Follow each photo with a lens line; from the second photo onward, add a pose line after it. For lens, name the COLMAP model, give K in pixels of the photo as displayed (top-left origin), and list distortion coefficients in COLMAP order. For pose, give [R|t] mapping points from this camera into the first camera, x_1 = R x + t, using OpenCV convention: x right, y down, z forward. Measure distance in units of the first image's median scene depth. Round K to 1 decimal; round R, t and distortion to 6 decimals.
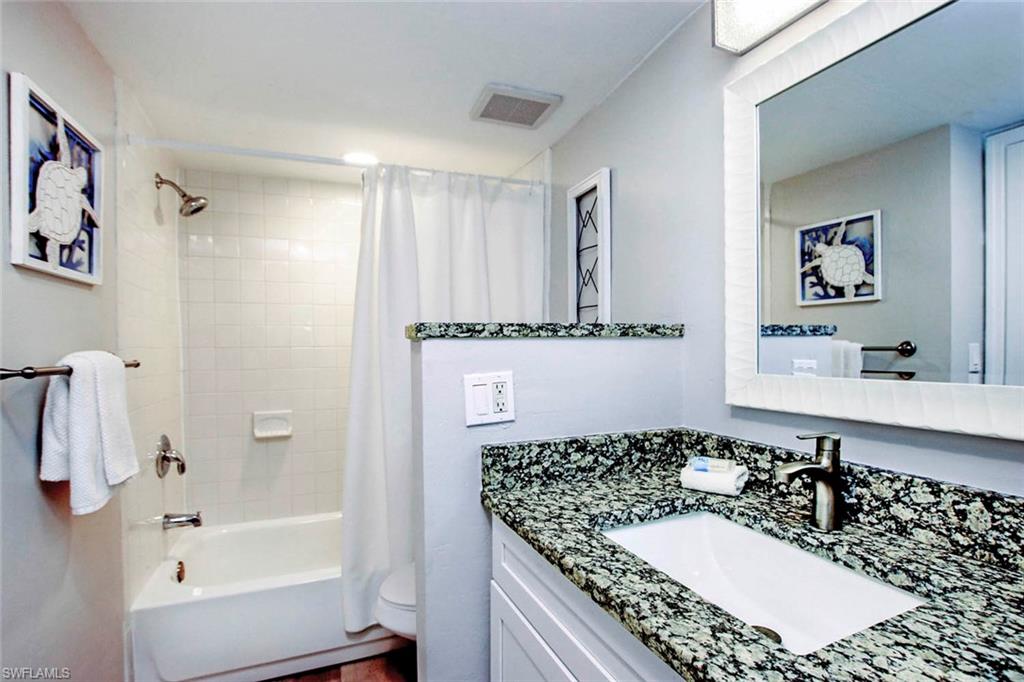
lens RADIAL K [[497.5, 0, 512.0], [0, 497.5, 341.0], [0, 0, 1]] dist [-0.002560, -0.000615]
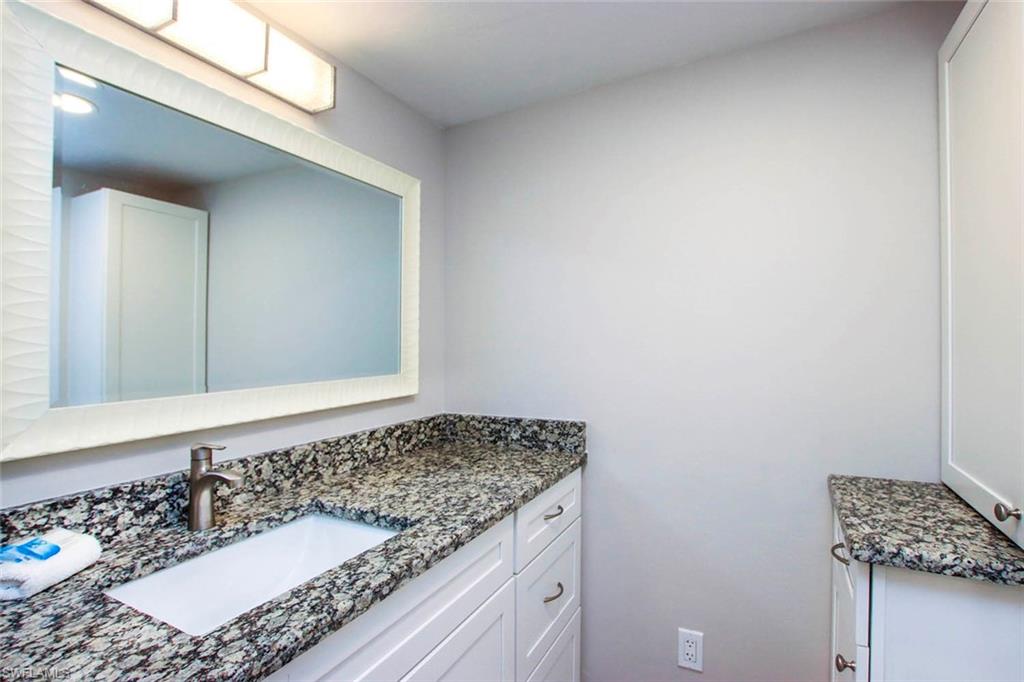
lens RADIAL K [[497.5, 0, 512.0], [0, 497.5, 341.0], [0, 0, 1]] dist [-0.002560, -0.000615]
pose [[-0.644100, 0.025608, 0.764512, -0.773990], [0.010055, 0.999637, -0.025012, -0.017343], [-0.764875, -0.008423, -0.644124, 1.320071]]
